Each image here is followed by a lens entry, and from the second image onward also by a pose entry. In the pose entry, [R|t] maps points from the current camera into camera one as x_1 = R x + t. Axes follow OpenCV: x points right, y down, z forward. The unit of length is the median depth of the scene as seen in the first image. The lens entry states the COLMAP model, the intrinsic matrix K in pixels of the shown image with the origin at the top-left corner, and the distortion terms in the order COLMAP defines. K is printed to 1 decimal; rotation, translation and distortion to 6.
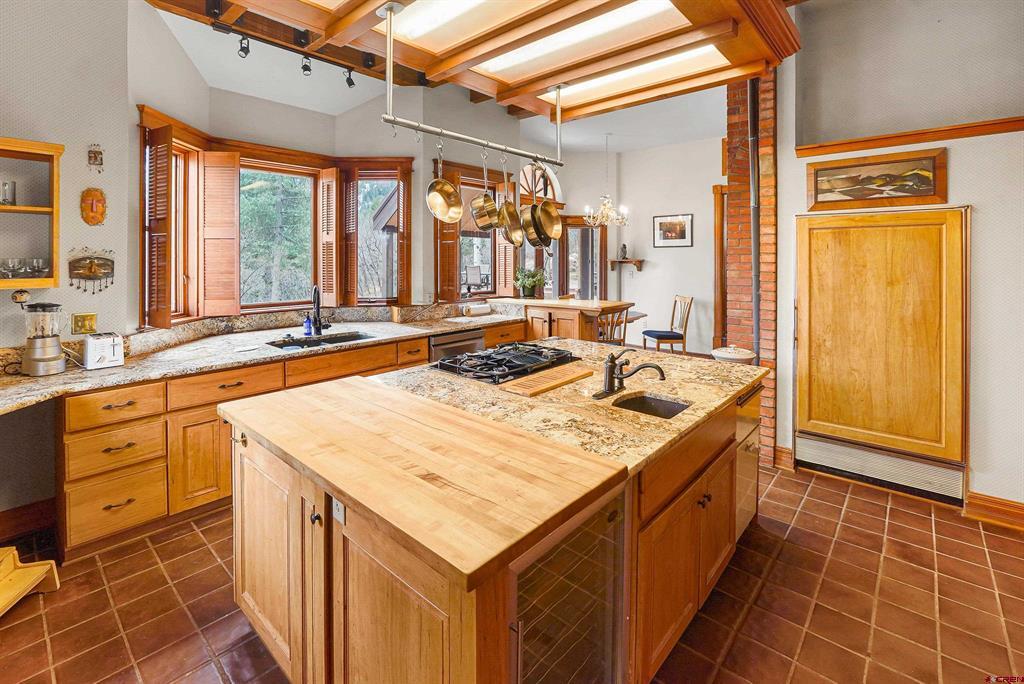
lens RADIAL K [[458.7, 0, 509.7], [0, 458.7, 258.3], [0, 0, 1]] dist [-0.001527, -0.000374]
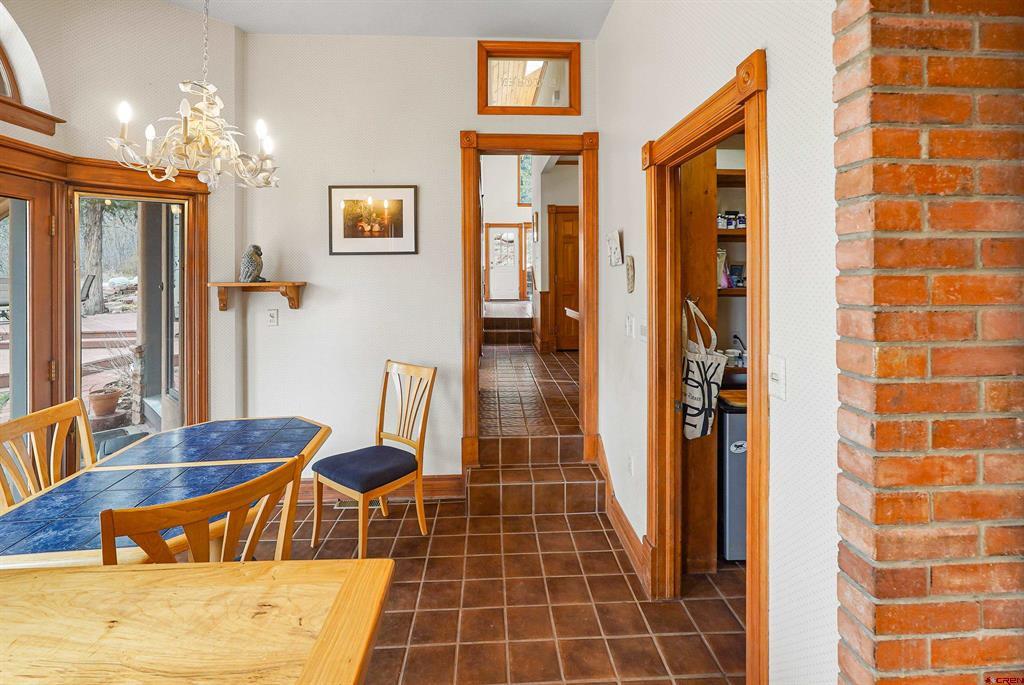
lens RADIAL K [[458.7, 0, 513.4], [0, 458.7, 276.2], [0, 0, 1]] dist [-0.001527, -0.000374]
pose [[0.704245, -0.004144, 0.709945, 0.213610], [0.006719, 0.999977, -0.000828, -0.001921], [-0.709925, 0.005353, 0.704257, 0.972552]]
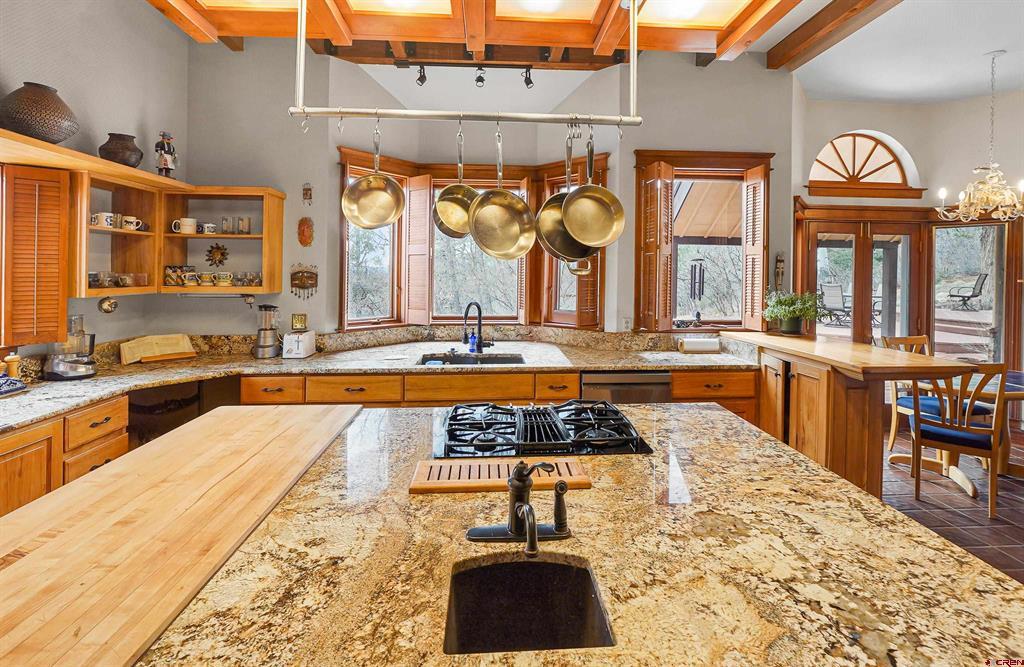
lens RADIAL K [[472.2, 0, 522.6], [0, 472.2, 275.2], [0, 0, 1]] dist [-0.019086, 0.000548]
pose [[0.724483, 0.012569, -0.689178, 0.297794], [-0.008134, 0.999920, 0.009686, -0.005976], [0.689245, -0.001411, 0.724527, 0.307708]]
